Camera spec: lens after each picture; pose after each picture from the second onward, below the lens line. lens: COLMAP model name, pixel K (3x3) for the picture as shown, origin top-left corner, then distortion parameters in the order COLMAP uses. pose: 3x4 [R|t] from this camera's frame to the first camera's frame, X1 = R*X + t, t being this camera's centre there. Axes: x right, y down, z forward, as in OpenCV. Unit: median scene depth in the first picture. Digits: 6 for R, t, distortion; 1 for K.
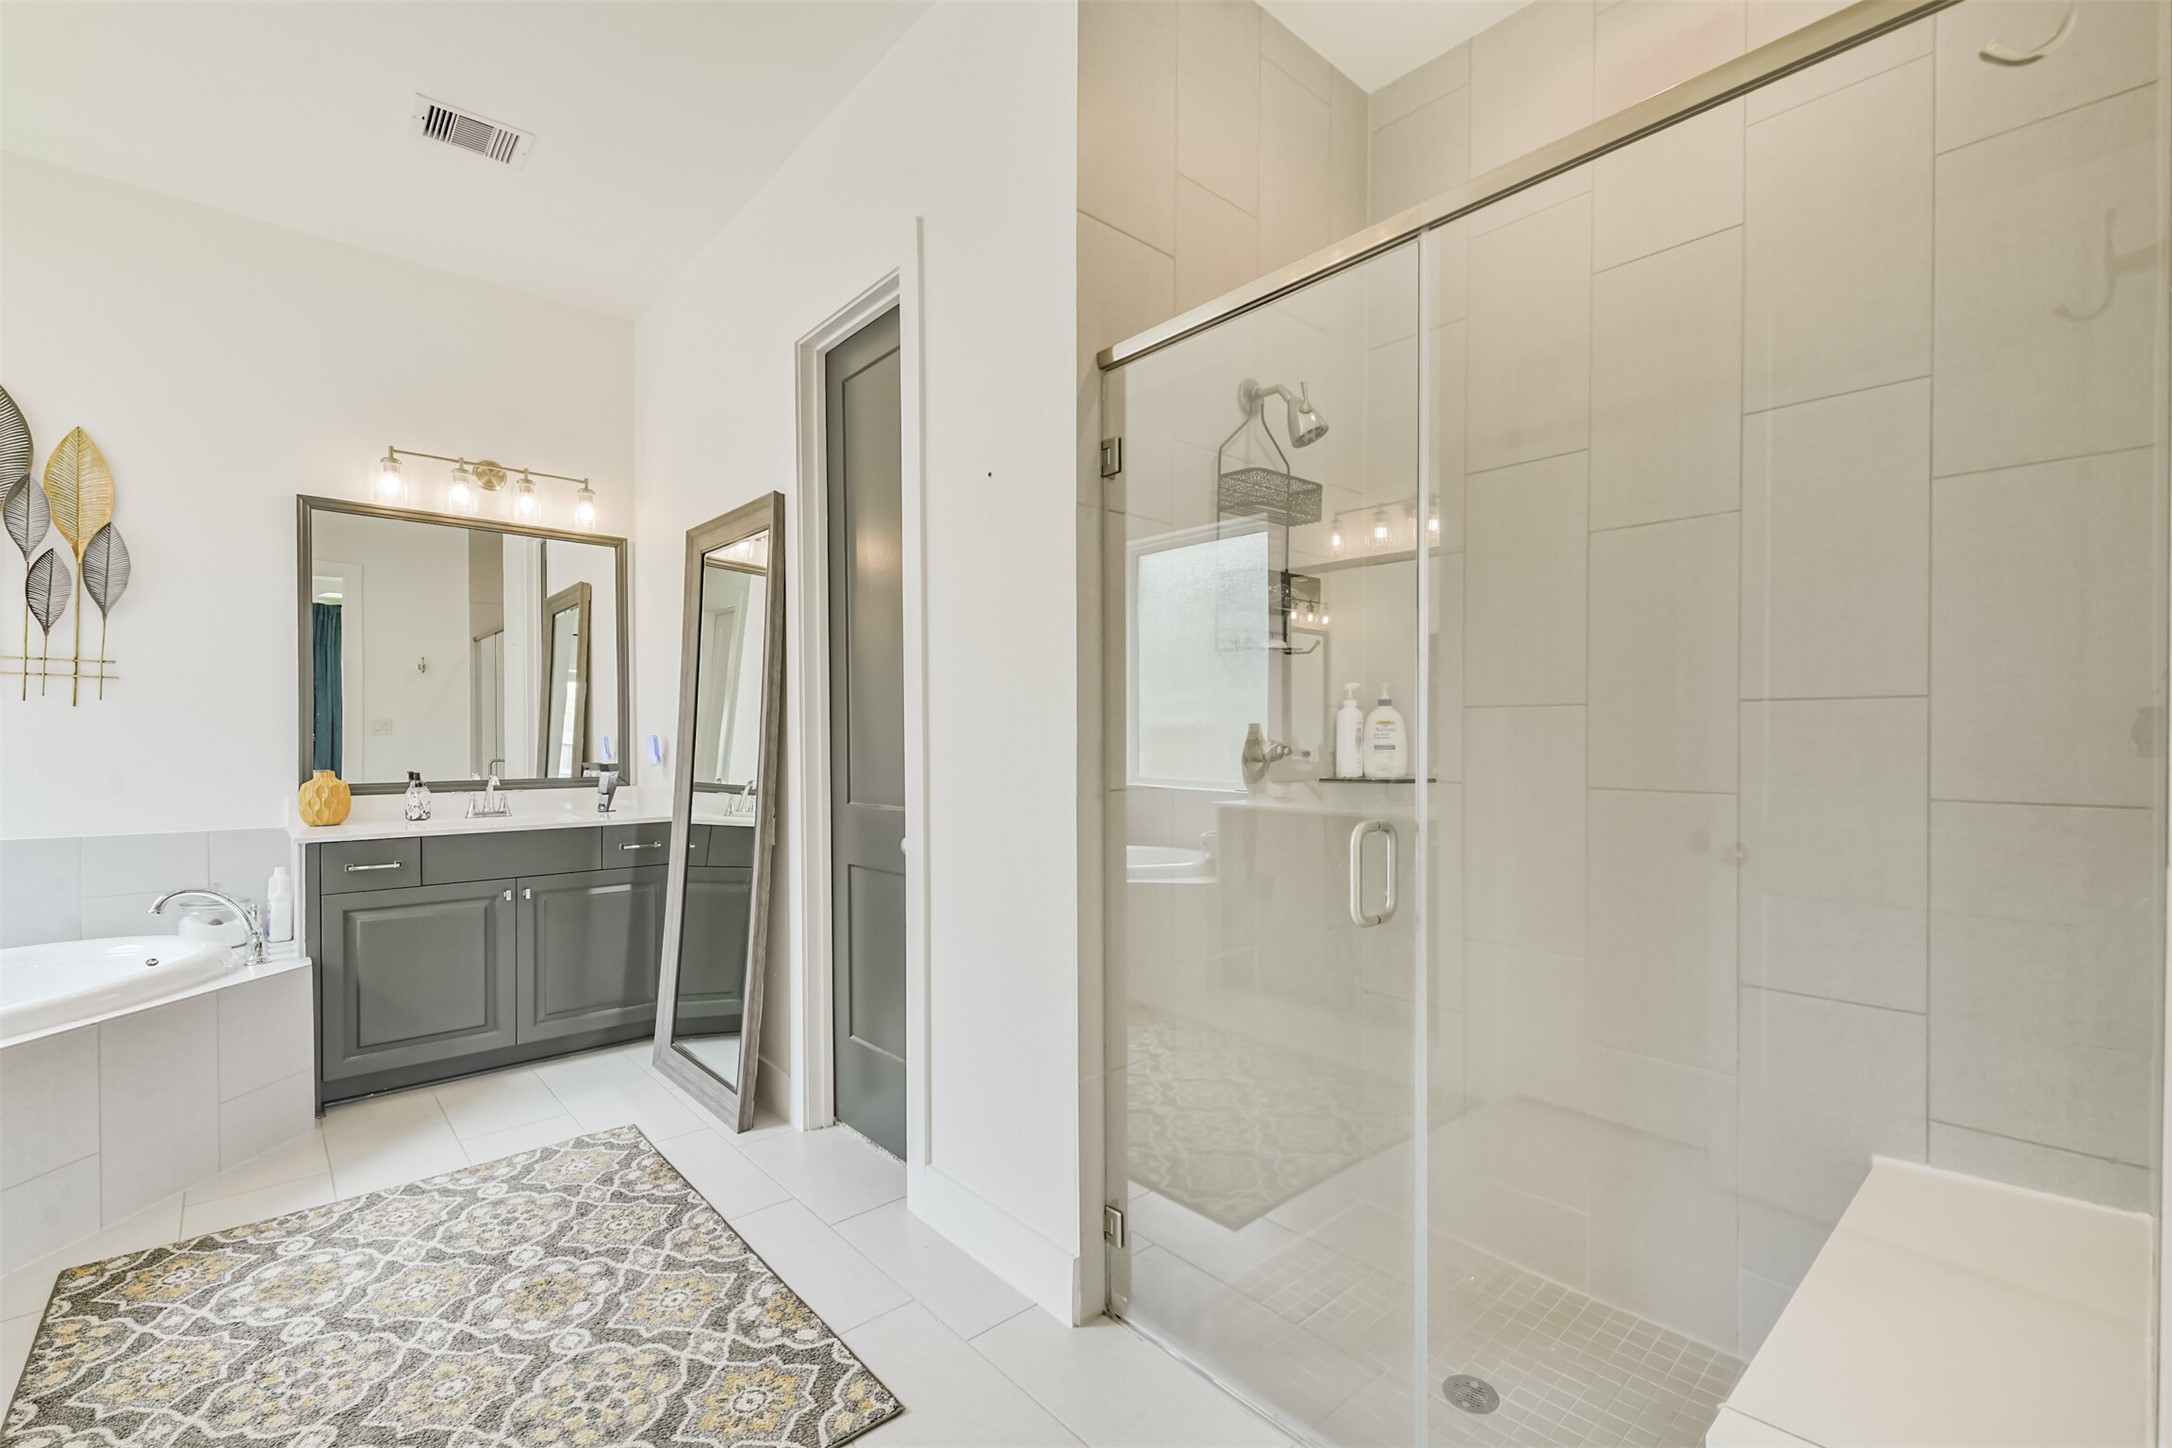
lens RADIAL K [[929.7, 0, 1083.6], [0, 929.7, 743.9], [0, 0, 1]] dist [0.008804, -0.000079]
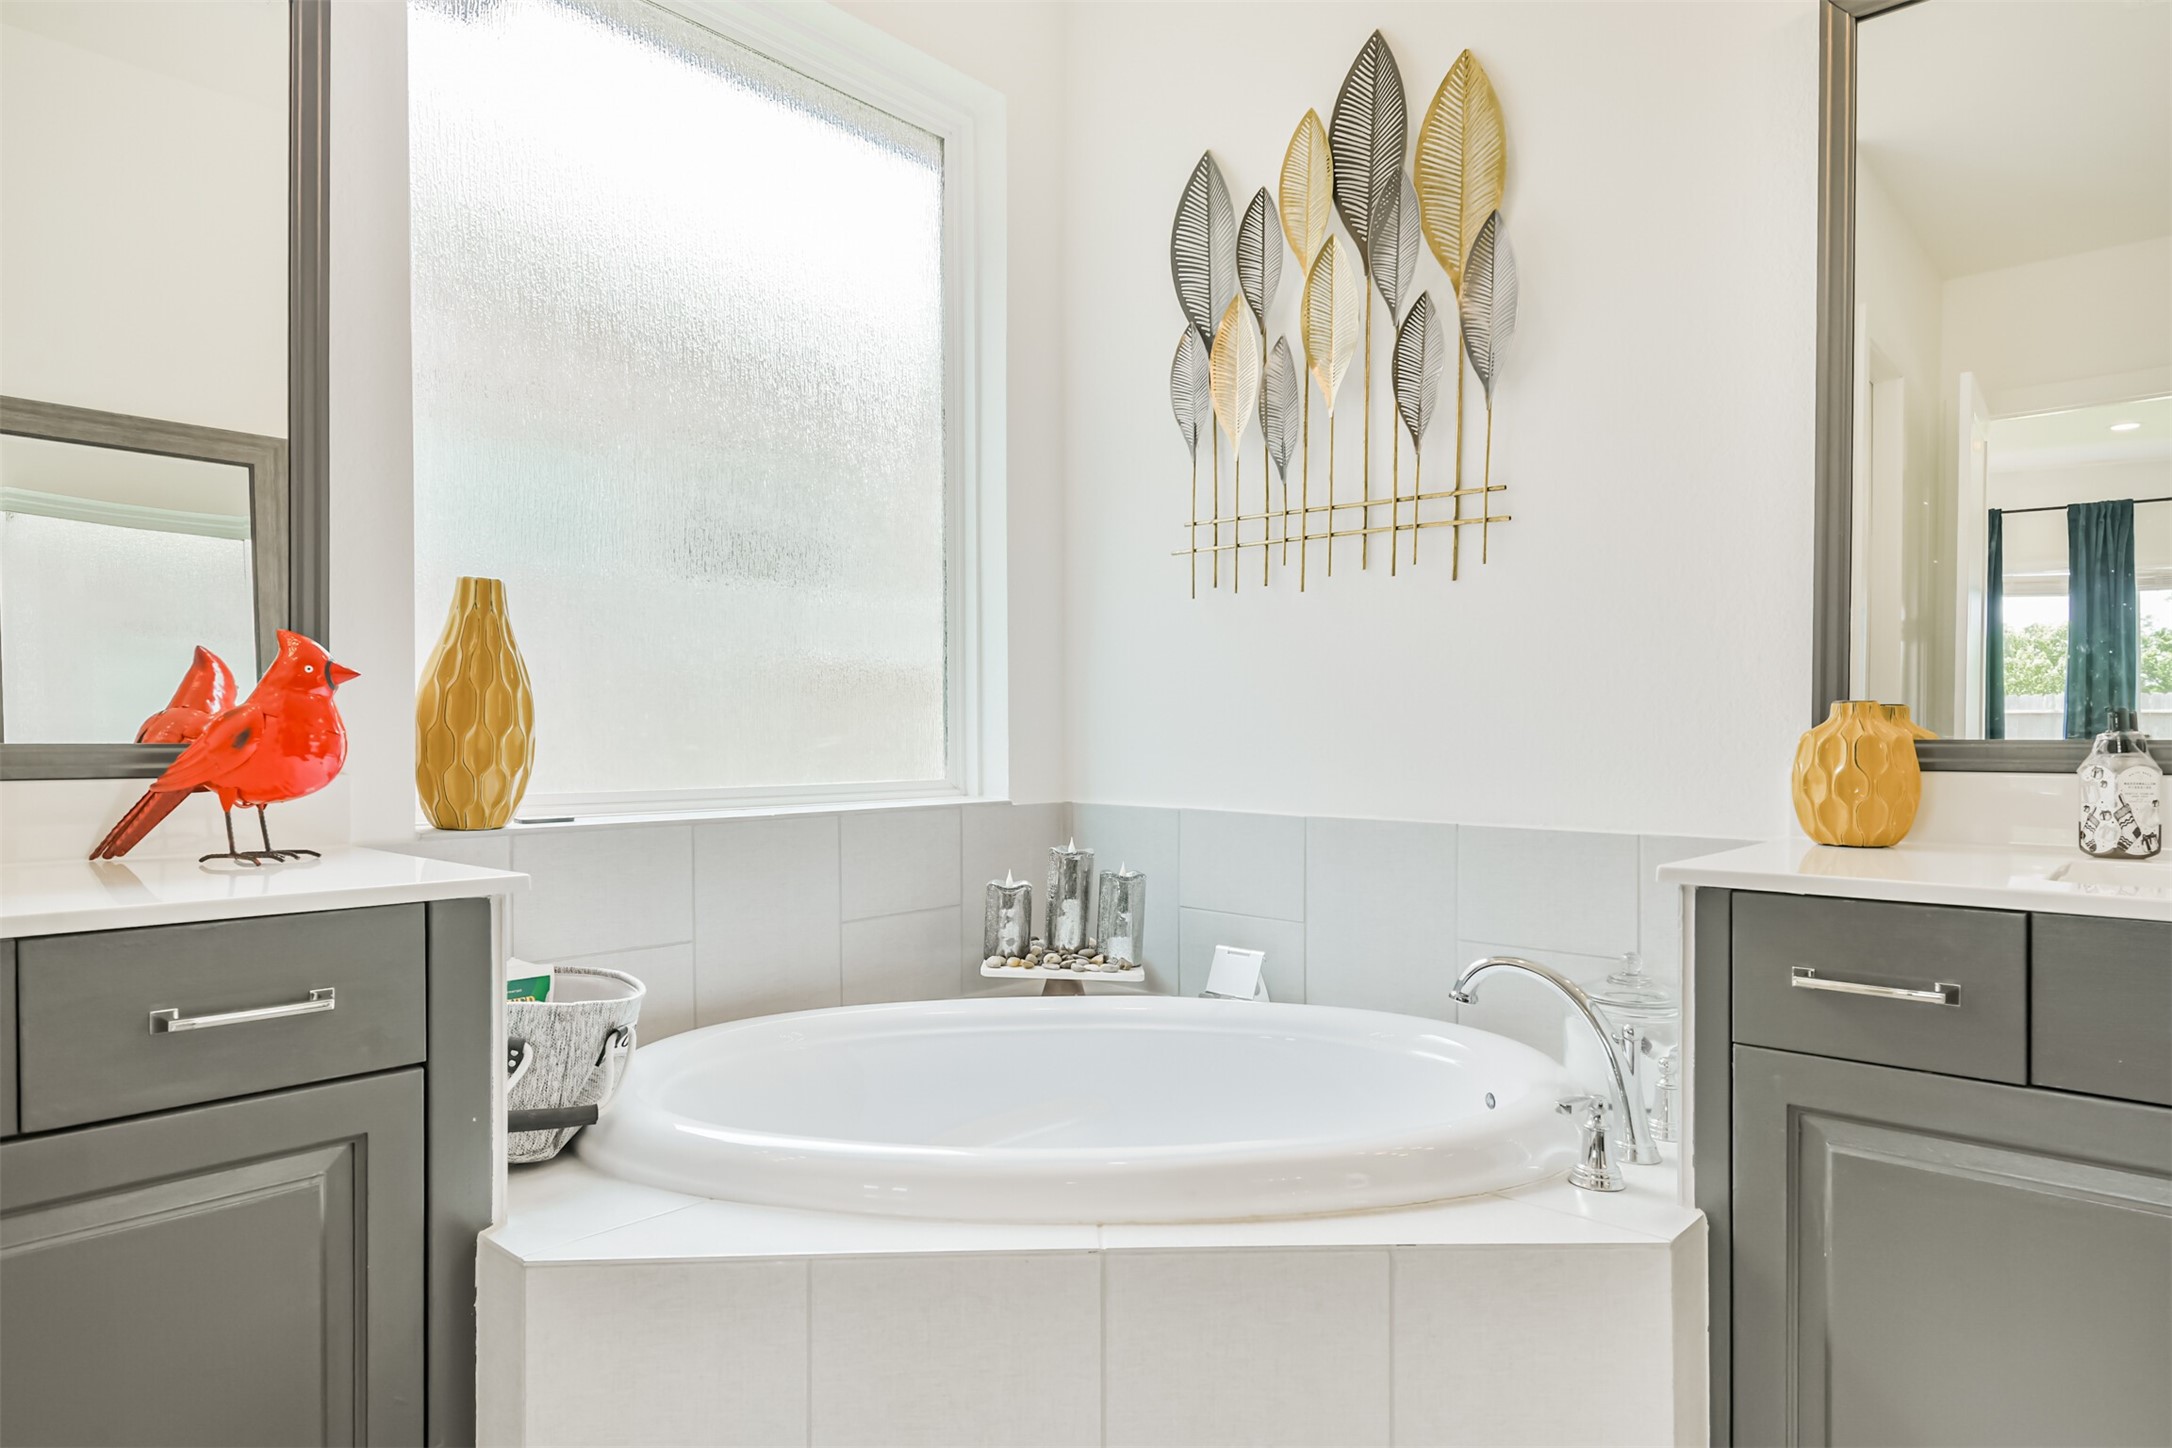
lens RADIAL K [[1253.8, 0, 1092.6], [0, 1253.8, 737.2], [0, 0, 1]] dist [0.004735, -0.000406]
pose [[0.105868, 0.004611, -0.994369, -0.383406], [-0.009006, 0.999953, 0.003678, 0.049820], [0.994339, 0.008565, 0.105905, 0.717541]]
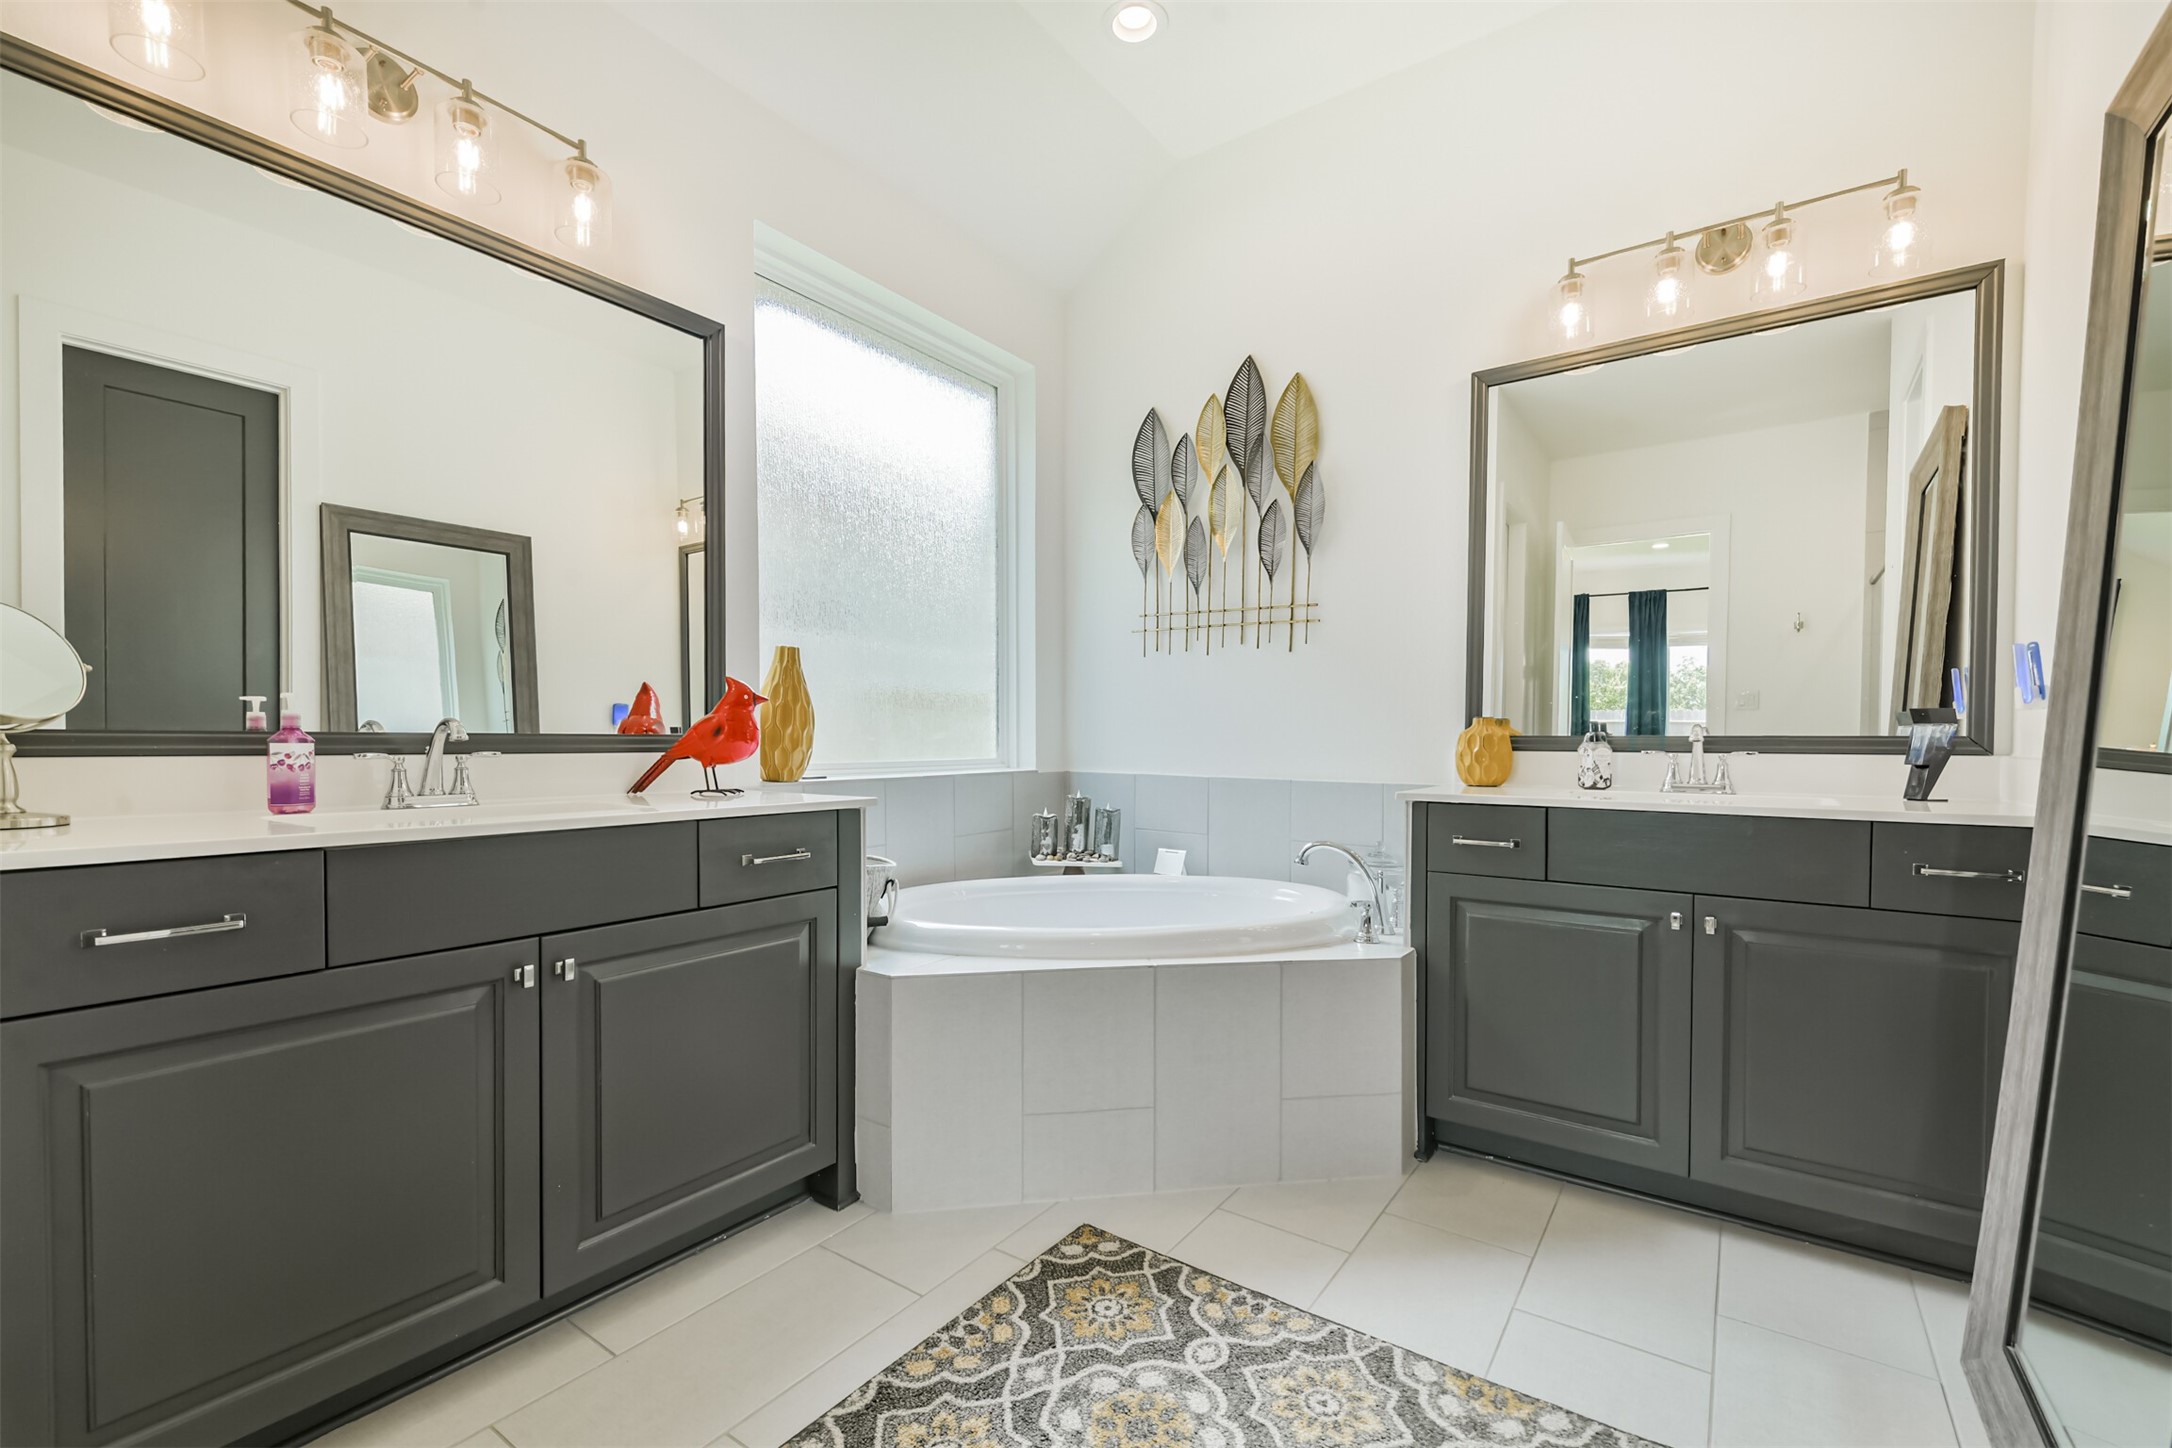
lens RADIAL K [[929.7, 0, 1083.6], [0, 929.7, 743.9], [0, 0, 1]] dist [0.008804, -0.000079]
pose [[0.221157, 0.013416, -0.975146, -0.136248], [-0.012796, 0.999859, 0.010854, 0.053022], [0.975154, 0.010078, 0.221298, 0.556269]]
